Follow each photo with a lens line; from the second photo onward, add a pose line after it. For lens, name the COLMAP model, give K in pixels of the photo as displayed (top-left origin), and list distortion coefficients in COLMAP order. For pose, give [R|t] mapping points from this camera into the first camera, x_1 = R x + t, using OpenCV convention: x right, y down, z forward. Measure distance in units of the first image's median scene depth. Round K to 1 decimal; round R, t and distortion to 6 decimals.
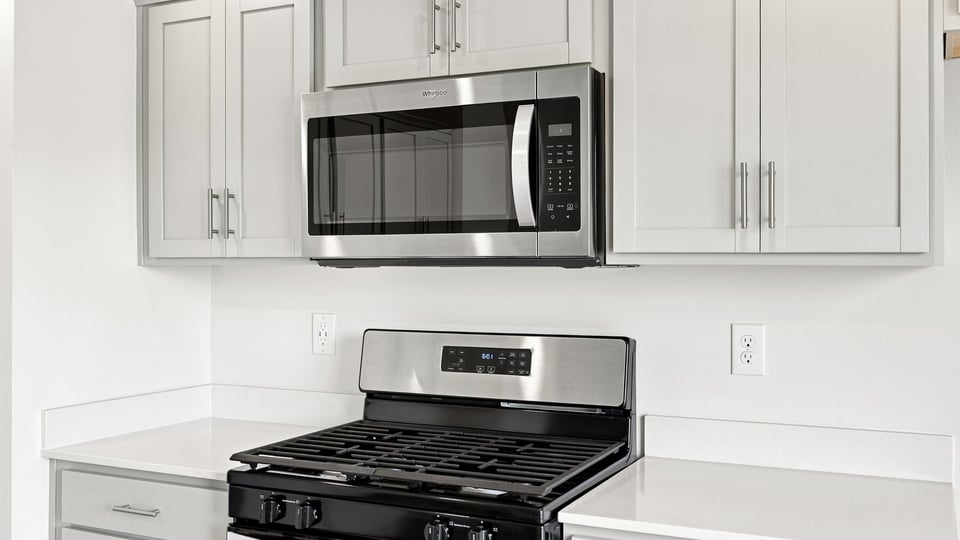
lens RADIAL K [[907.3, 0, 477.3], [0, 907.3, 255.5], [0, 0, 1]] dist [-0.001582, 0.184867]
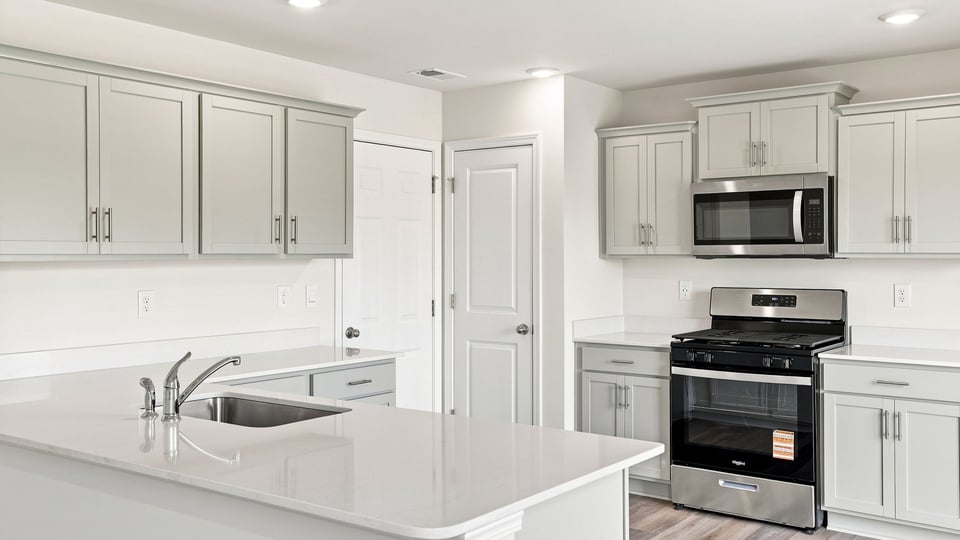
lens RADIAL K [[907.3, 0, 477.3], [0, 907.3, 255.5], [0, 0, 1]] dist [-0.001582, 0.184867]
pose [[0.982828, -0.003919, -0.184485, -0.315561], [0.006814, 0.999863, 0.015062, -0.035772], [0.184401, -0.016060, 0.982720, -1.415780]]
